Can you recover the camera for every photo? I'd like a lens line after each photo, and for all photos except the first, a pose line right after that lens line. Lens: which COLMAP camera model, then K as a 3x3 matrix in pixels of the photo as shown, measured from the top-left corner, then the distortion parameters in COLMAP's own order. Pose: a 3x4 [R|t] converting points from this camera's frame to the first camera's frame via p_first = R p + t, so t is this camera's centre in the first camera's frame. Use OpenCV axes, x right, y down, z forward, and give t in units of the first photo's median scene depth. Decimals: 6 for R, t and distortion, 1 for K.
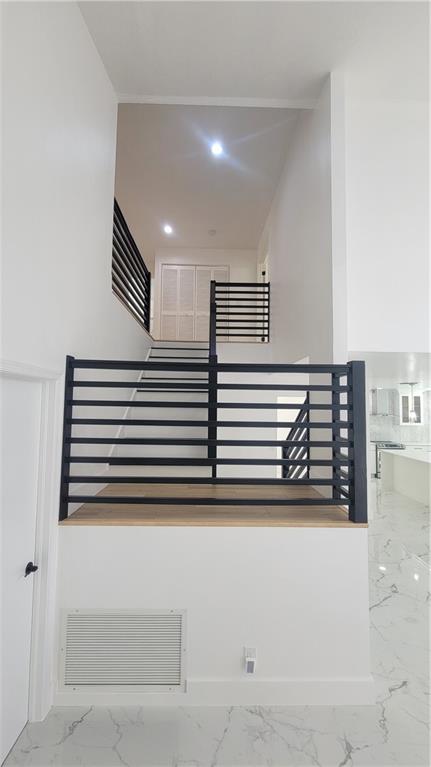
lens RADIAL K [[313.9, 0, 215.5], [0, 313.9, 383.5], [0, 0, 1]] dist [0.001744, -0.000042]
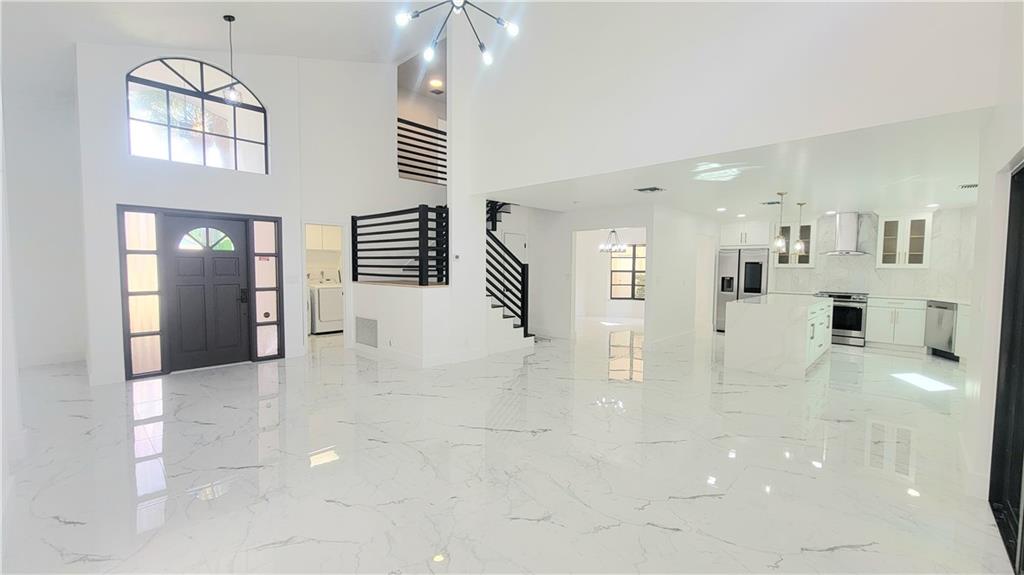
lens RADIAL K [[423.3, 0, 511.3], [0, 423.3, 288.1], [0, 0, 1]] dist [-0.002543, 0.000026]
pose [[0.712393, 0.028499, -0.701201, 0.662627], [0.051849, 0.994307, 0.093089, 0.055526], [0.699862, -0.102672, 0.706860, -0.126030]]
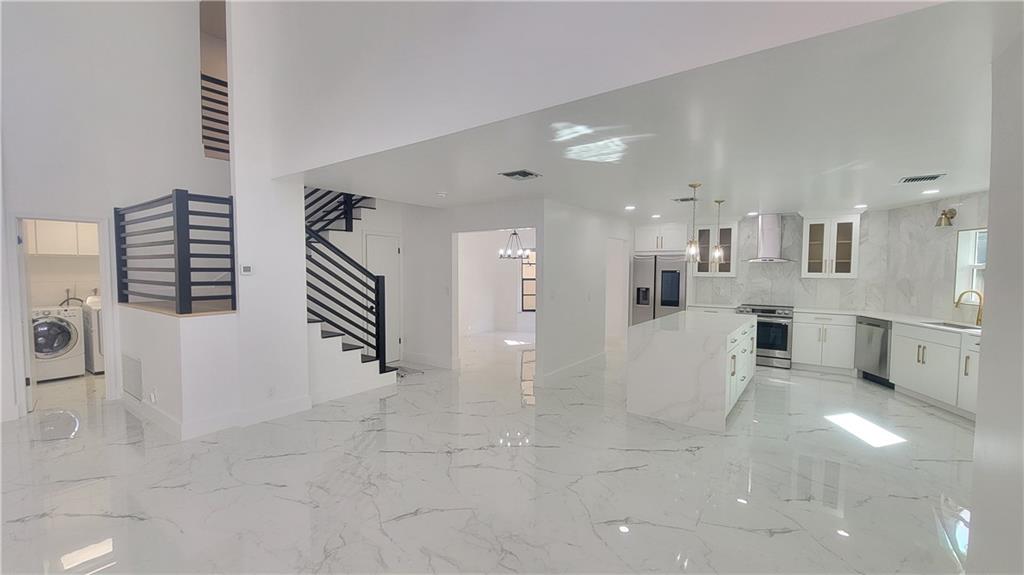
lens RADIAL K [[419.1, 0, 515.9], [0, 419.1, 287.8], [0, 0, 1]] dist [0.001744, -0.000042]
pose [[0.800025, 0.016908, -0.599728, 0.629148], [0.049508, 0.994333, 0.094075, 0.056279], [0.597920, -0.104953, 0.794655, 0.108657]]
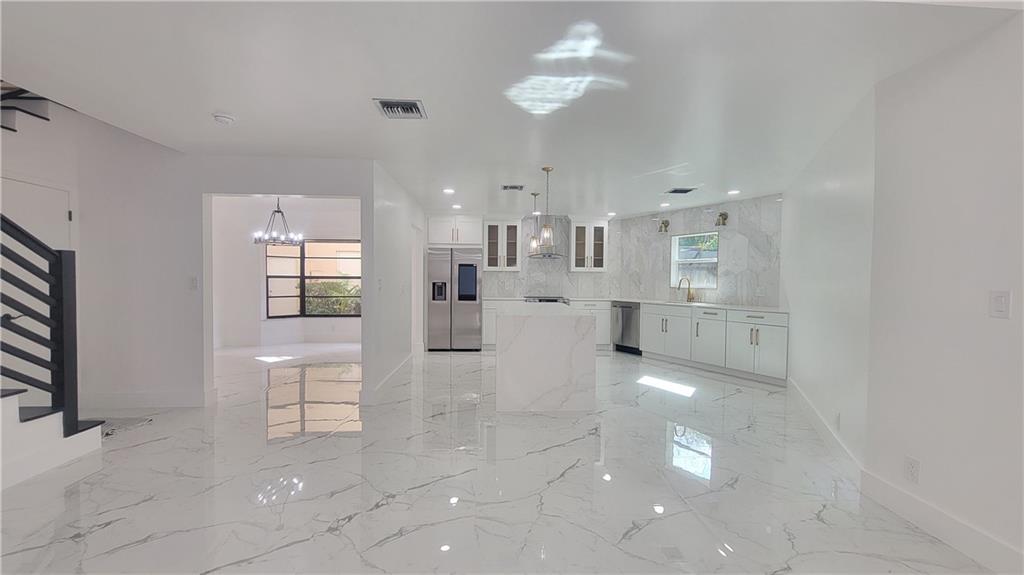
lens RADIAL K [[419.1, 0, 515.9], [0, 419.1, 287.8], [0, 0, 1]] dist [0.001744, -0.000042]
pose [[0.999088, -0.007378, 0.042045, 0.437711], [0.003478, 0.995744, 0.092092, 0.086588], [-0.042545, -0.091862, 0.994862, 0.140093]]
